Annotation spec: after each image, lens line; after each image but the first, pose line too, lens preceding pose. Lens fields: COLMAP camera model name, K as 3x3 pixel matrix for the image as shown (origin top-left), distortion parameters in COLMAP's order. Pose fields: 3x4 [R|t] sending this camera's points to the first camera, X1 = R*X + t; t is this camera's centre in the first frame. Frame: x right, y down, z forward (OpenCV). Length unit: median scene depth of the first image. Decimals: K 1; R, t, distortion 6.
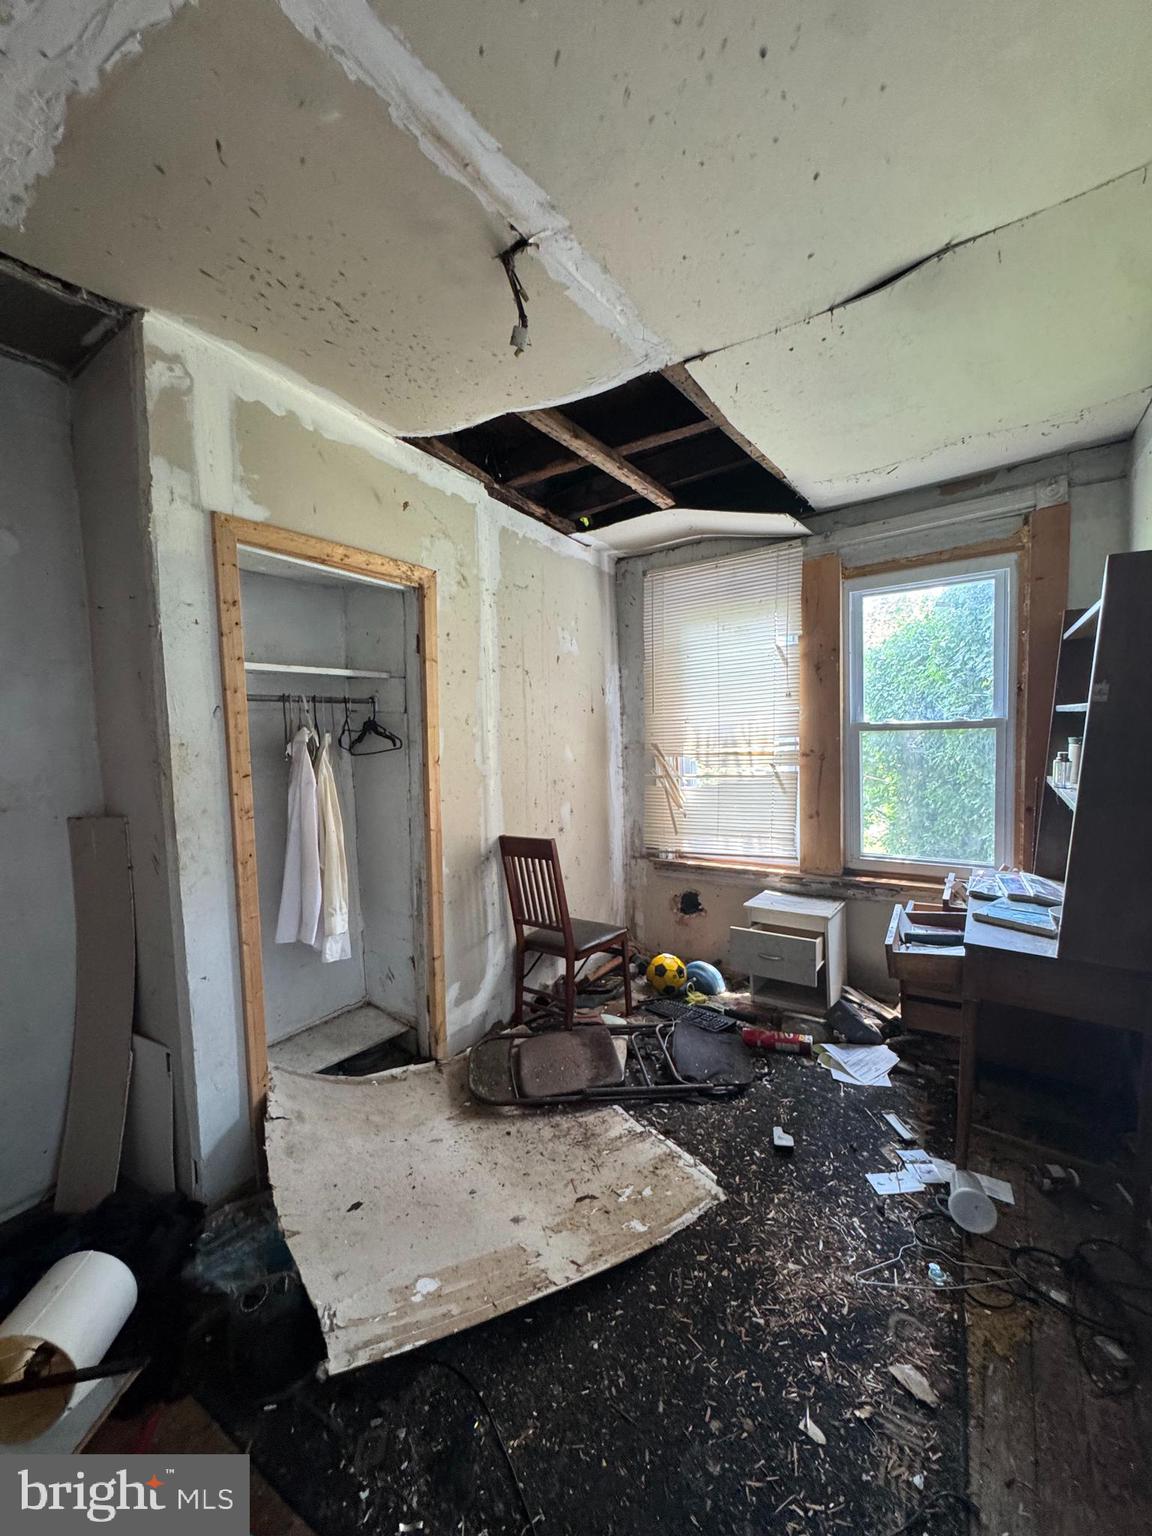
lens RADIAL K [[622.9, 0, 575.8], [0, 622.9, 765.1], [0, 0, 1]] dist [-0.000563, -0.000384]
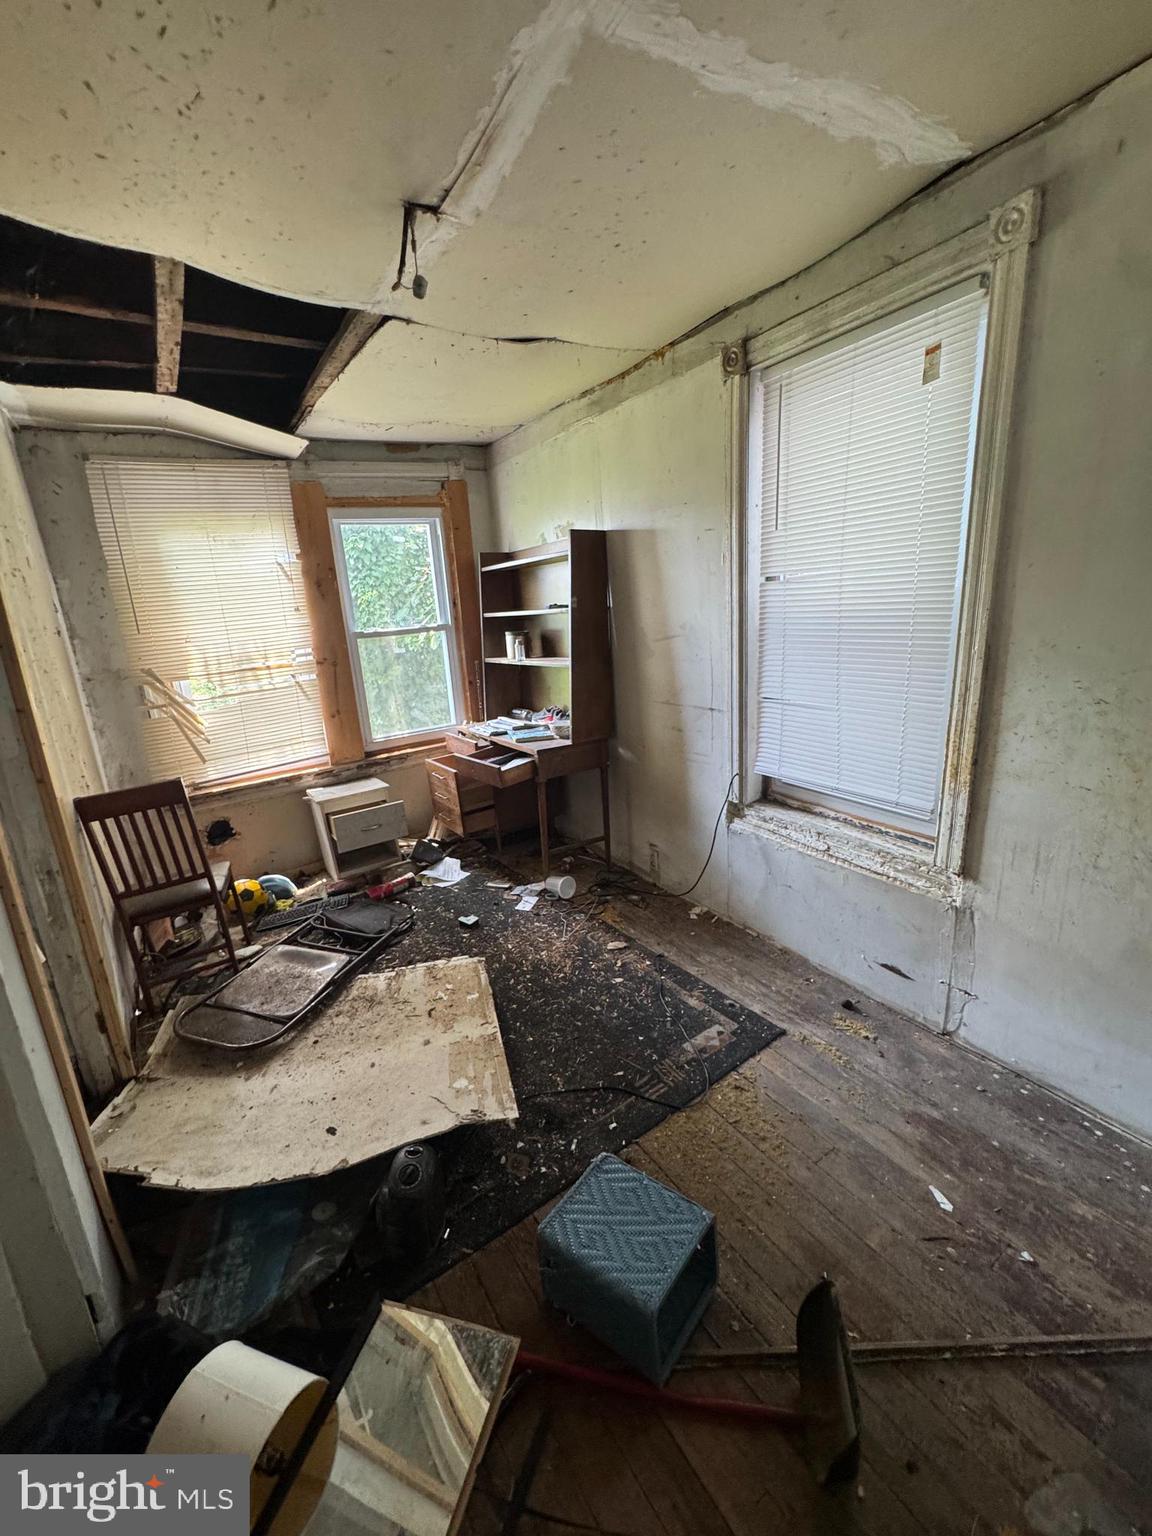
lens RADIAL K [[622.9, 0, 575.6], [0, 622.9, 767.9], [0, 0, 1]] dist [-0.000563, -0.000384]
pose [[0.377381, -0.232925, 0.896287, -0.625546], [0.120416, 0.971977, 0.201894, -0.004770], [-0.918196, 0.031736, 0.394853, 0.150691]]
